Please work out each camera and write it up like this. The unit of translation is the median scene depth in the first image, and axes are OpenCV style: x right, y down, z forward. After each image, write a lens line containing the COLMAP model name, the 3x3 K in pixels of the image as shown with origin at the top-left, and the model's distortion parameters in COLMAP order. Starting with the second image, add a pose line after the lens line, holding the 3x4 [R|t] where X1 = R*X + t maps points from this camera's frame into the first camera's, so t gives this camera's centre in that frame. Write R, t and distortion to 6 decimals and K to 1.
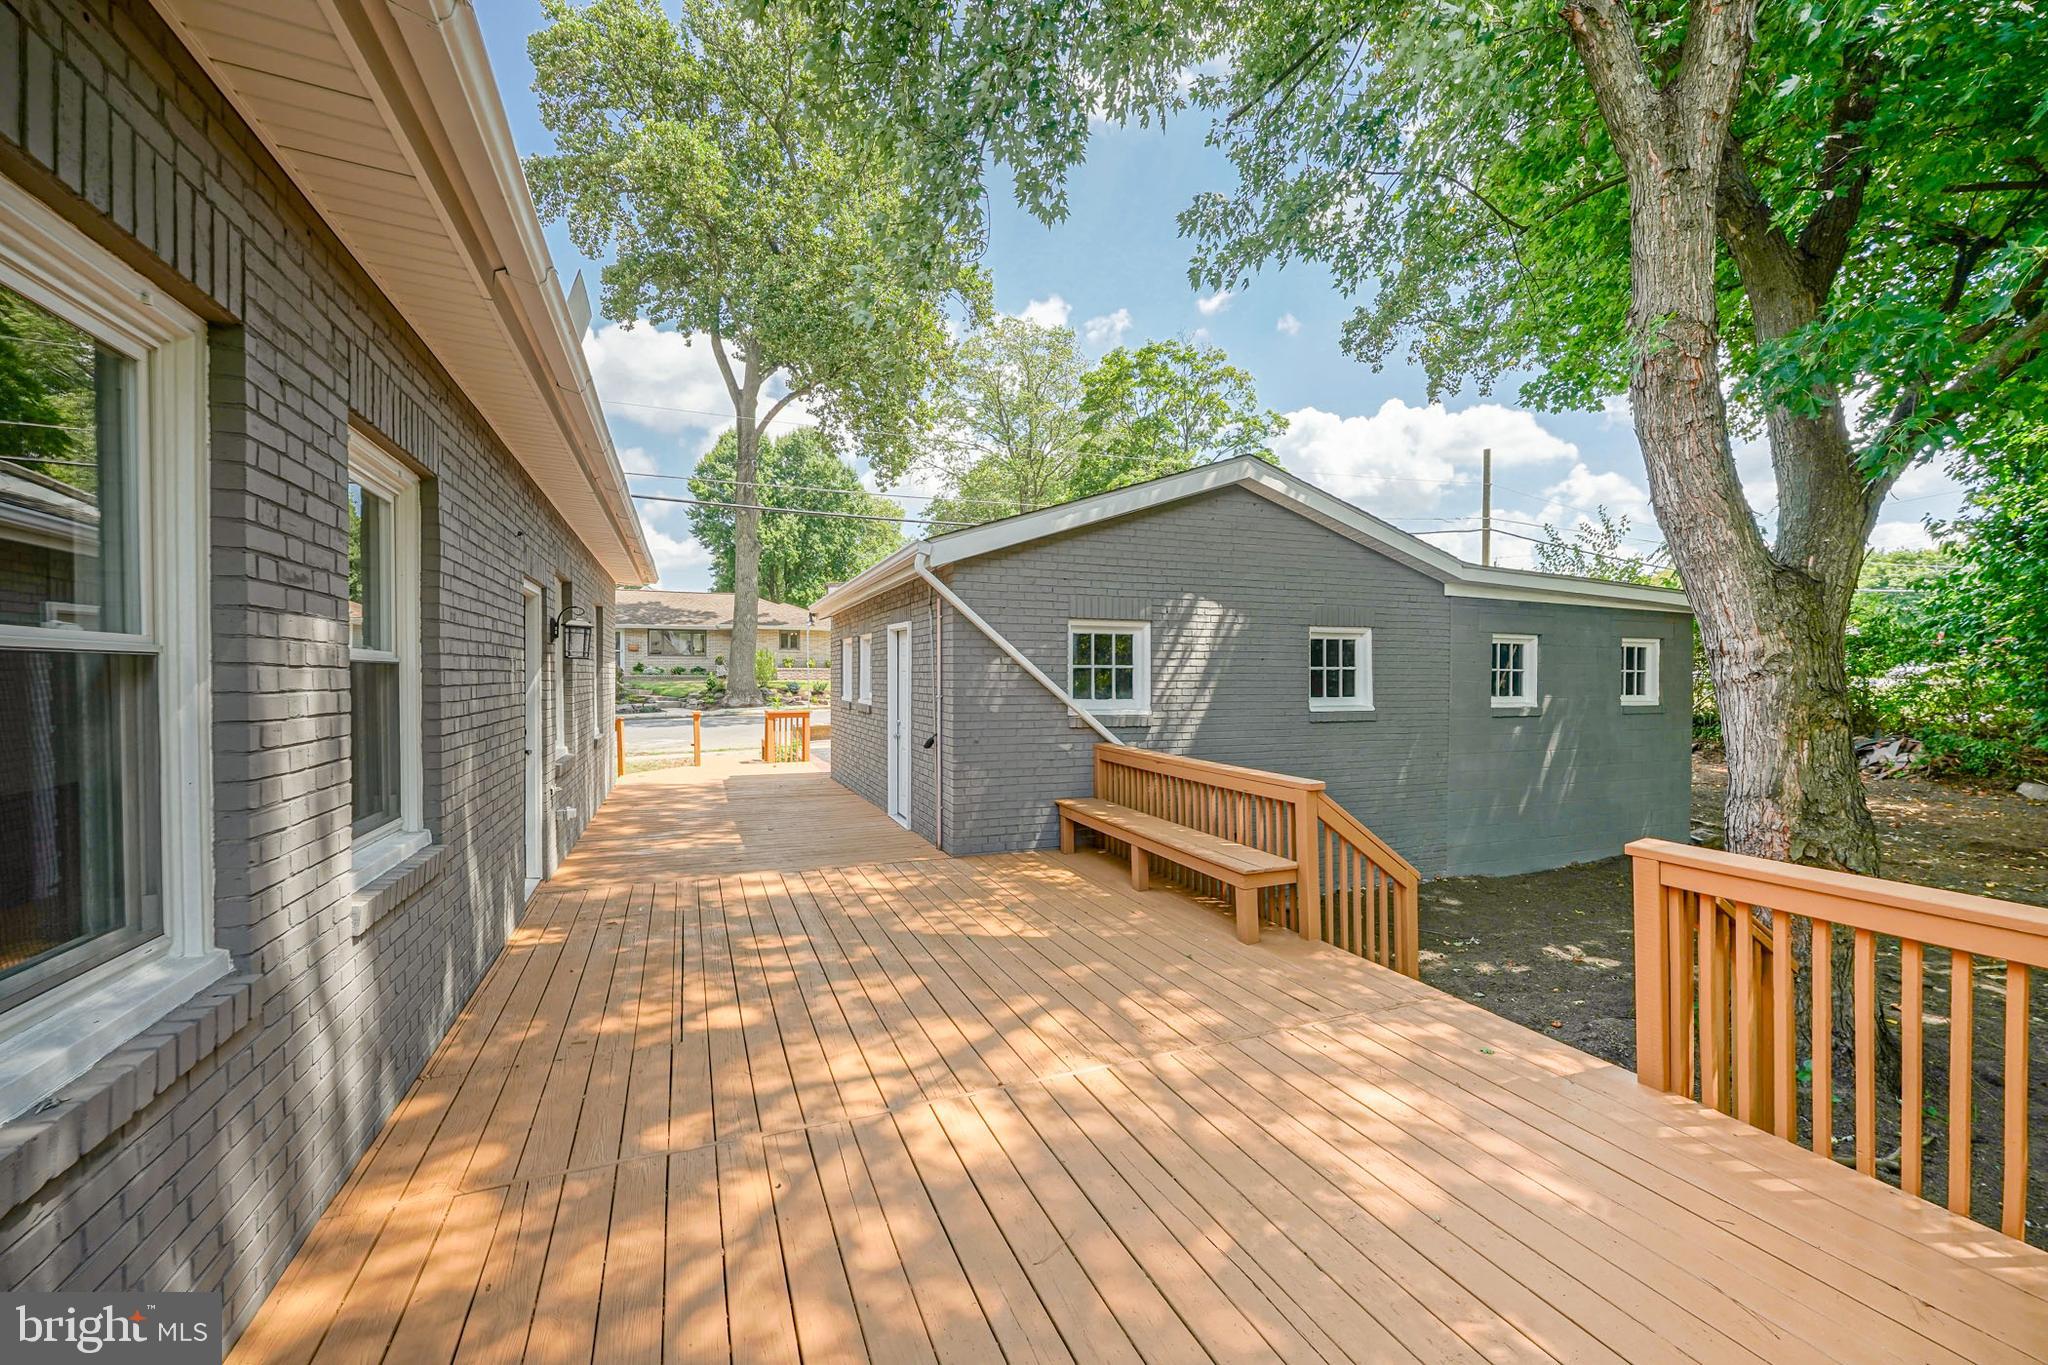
lens RADIAL K [[814.8, 0, 1024.0], [0, 814.8, 682.5], [0, 0, 1]] dist [-0.001508, -0.000086]
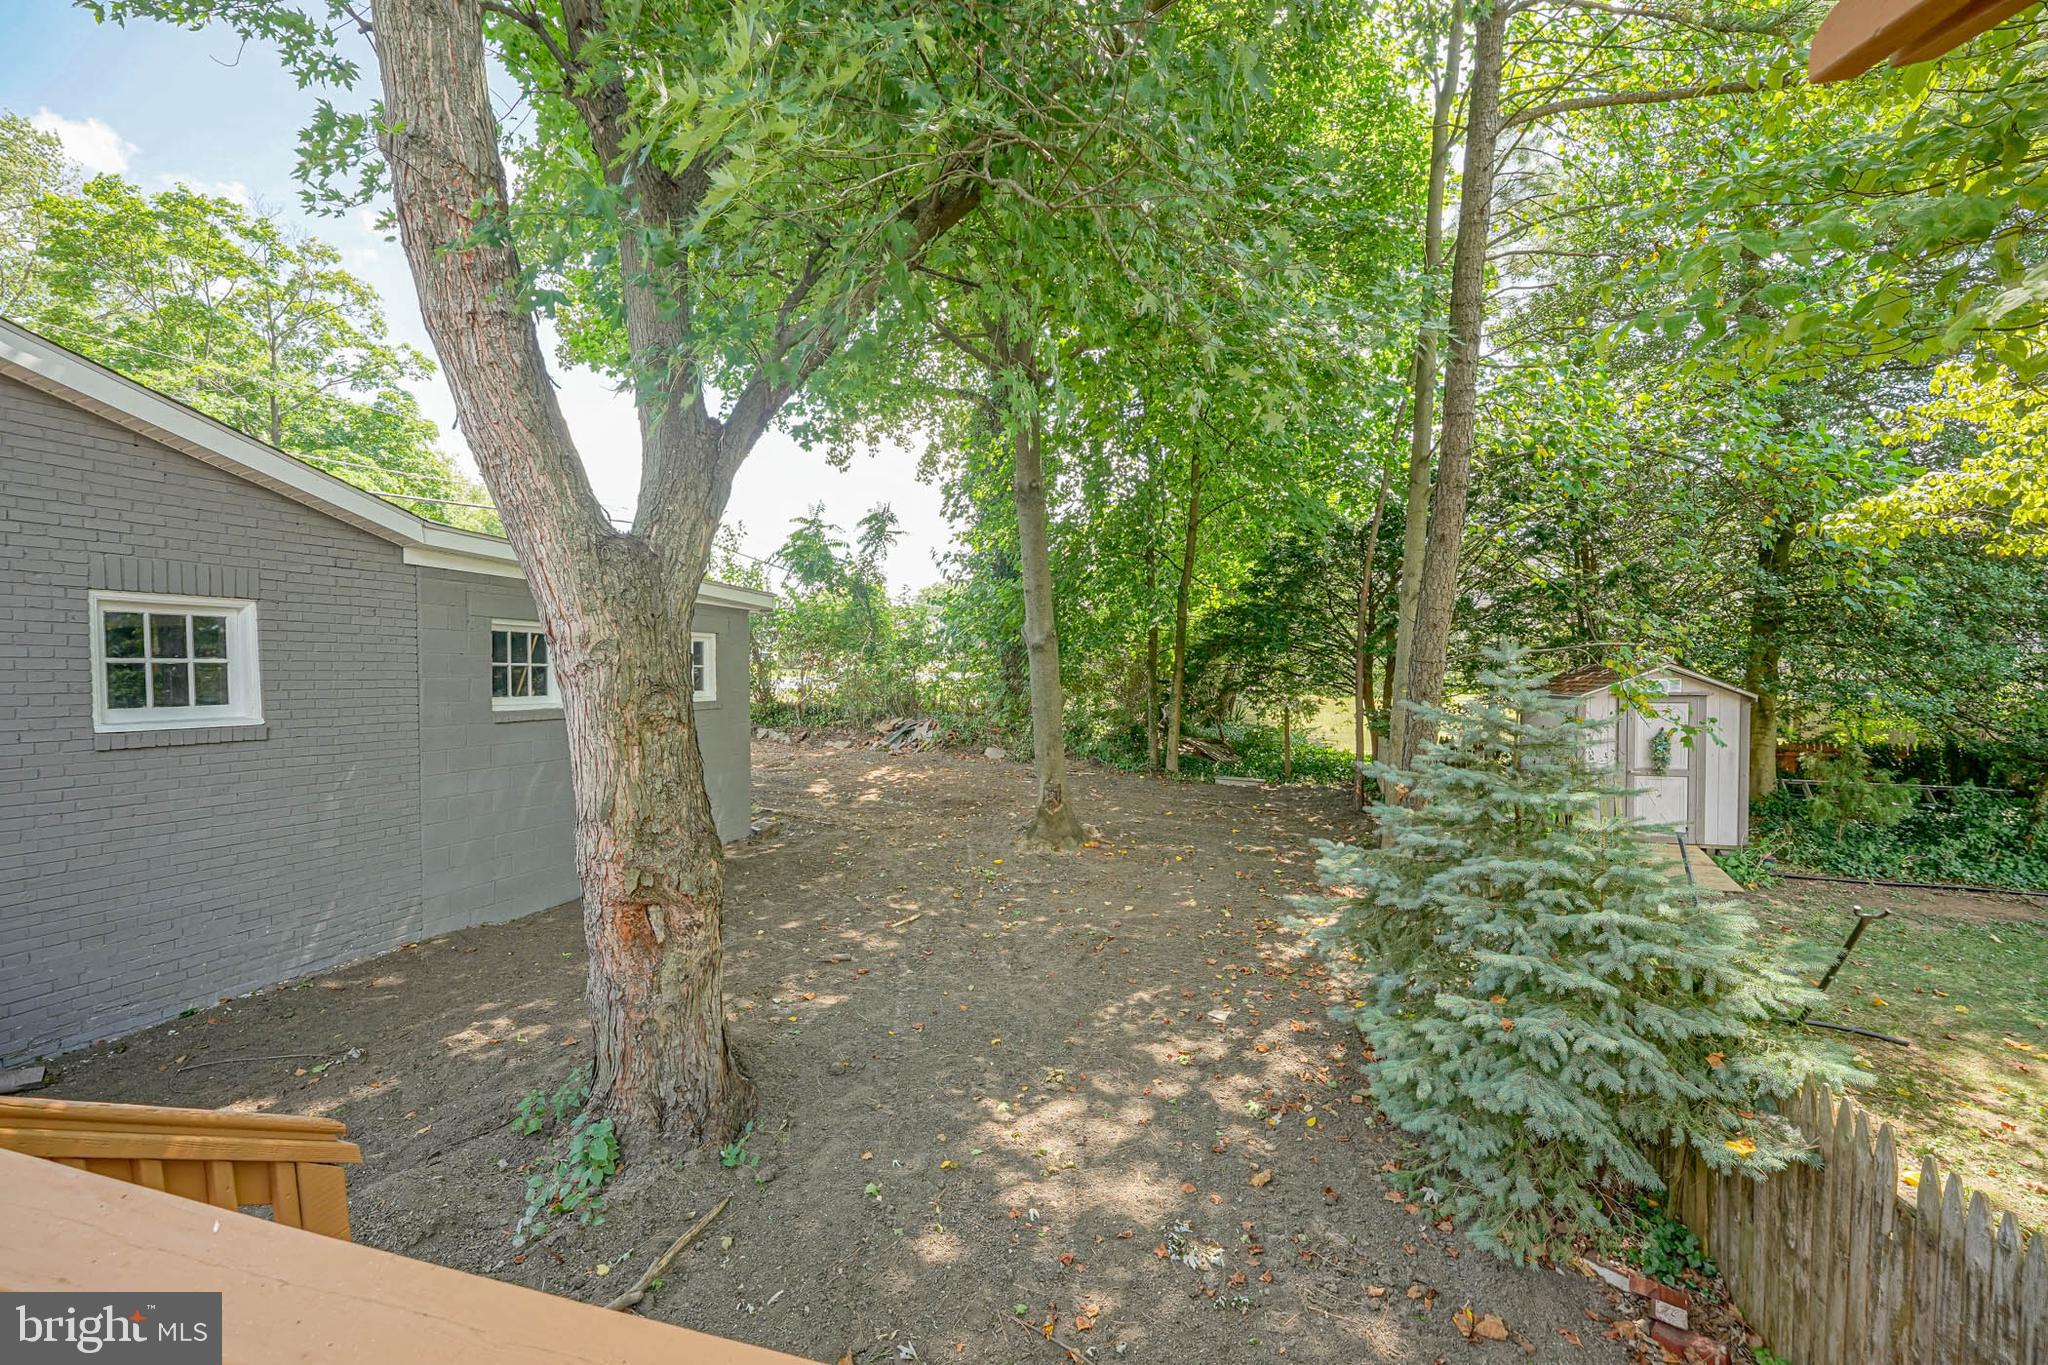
lens RADIAL K [[819.4, 0, 1024.0], [0, 819.4, 682.5], [0, 0, 1]] dist [-0.010515, 0.000149]
pose [[0.640066, -0.015070, 0.768172, 0.311238], [0.013315, 0.999875, 0.008521, 0.002759], [-0.768205, 0.004774, 0.640187, 0.093741]]
